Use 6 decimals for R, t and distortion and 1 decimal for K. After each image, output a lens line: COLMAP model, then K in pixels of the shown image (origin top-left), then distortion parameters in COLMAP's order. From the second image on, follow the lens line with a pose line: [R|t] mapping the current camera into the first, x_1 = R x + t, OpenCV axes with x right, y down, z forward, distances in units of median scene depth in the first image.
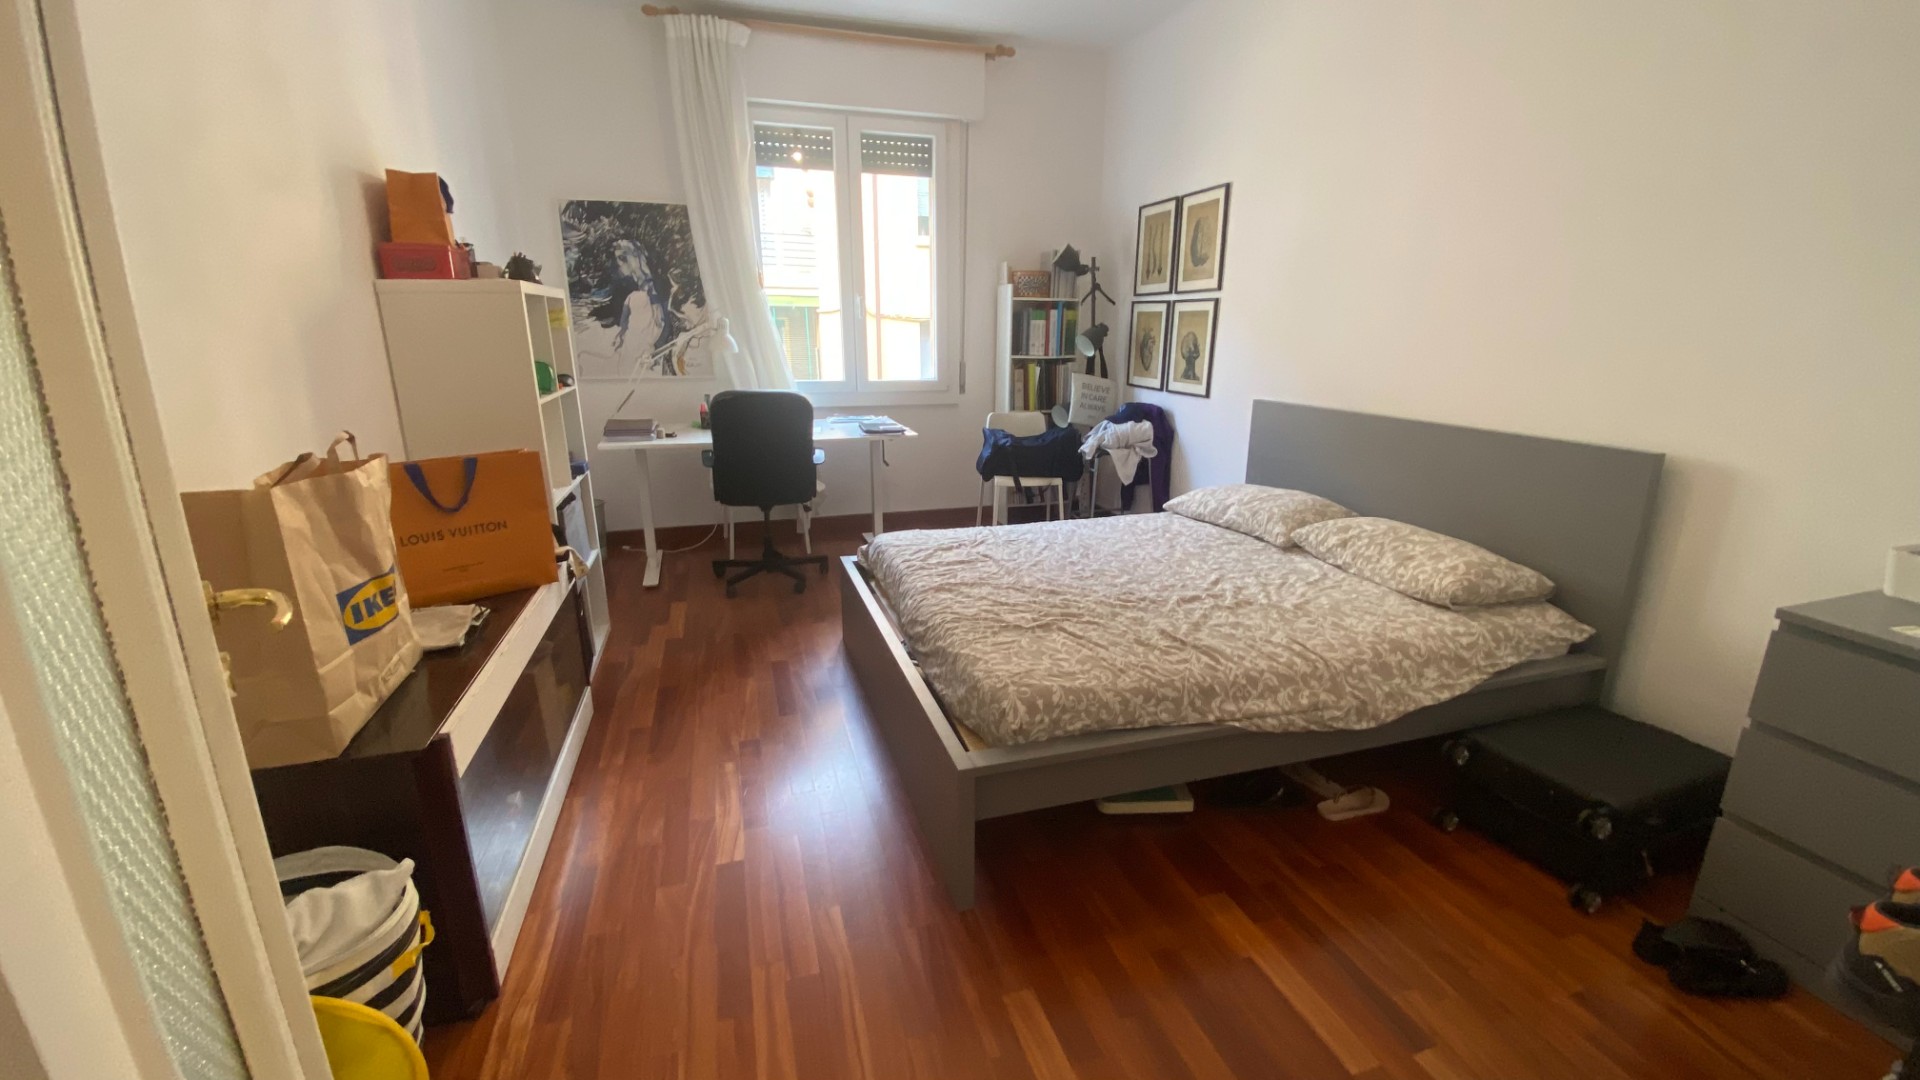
lens RADIAL K [[768.9, 0, 960.0], [0, 768.9, 540.0], [0, 0, 1]] dist [0.008380, -0.018186]
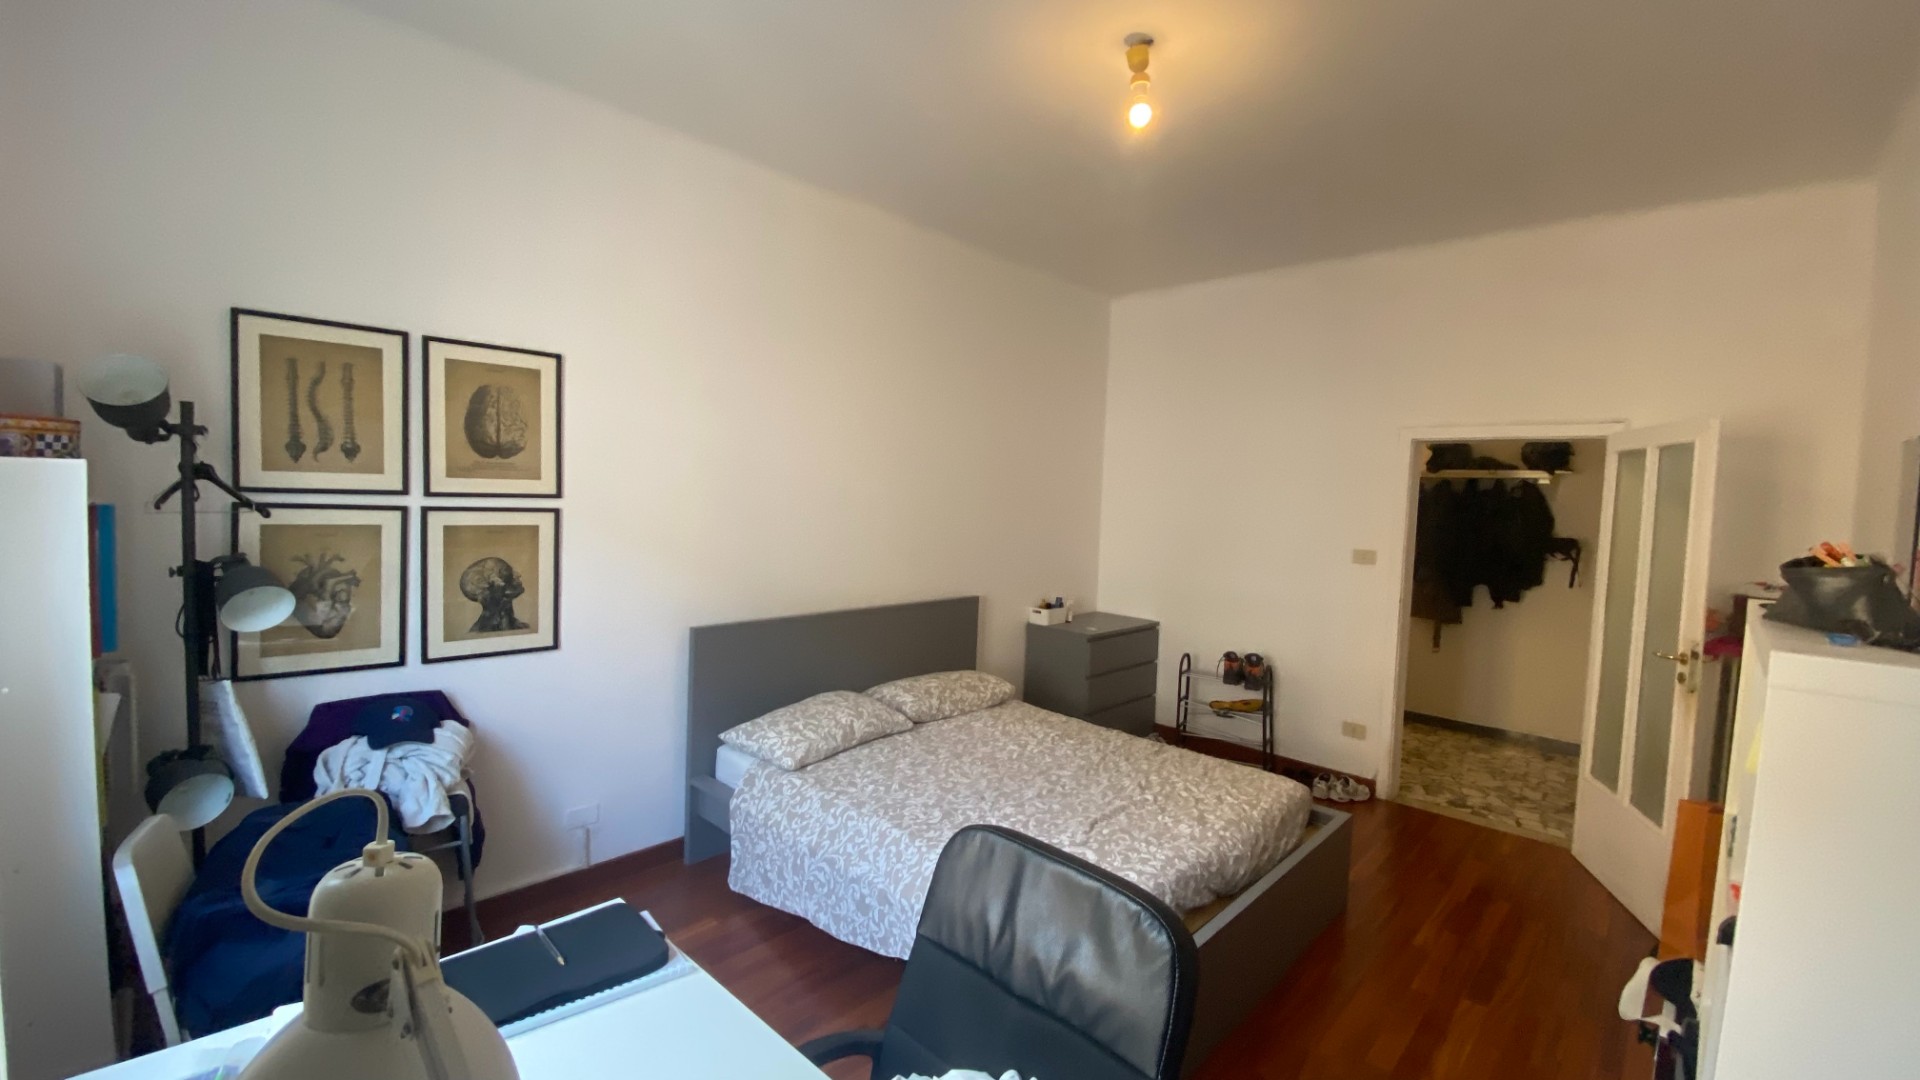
lens RADIAL K [[768.9, 0, 960.0], [0, 768.9, 540.0], [0, 0, 1]] dist [0.008380, -0.018186]
pose [[-0.484416, -0.077039, 0.871439, -0.425136], [0.196500, 0.961081, 0.194194, -0.330332], [-0.852484, 0.265308, -0.450425, 0.953289]]
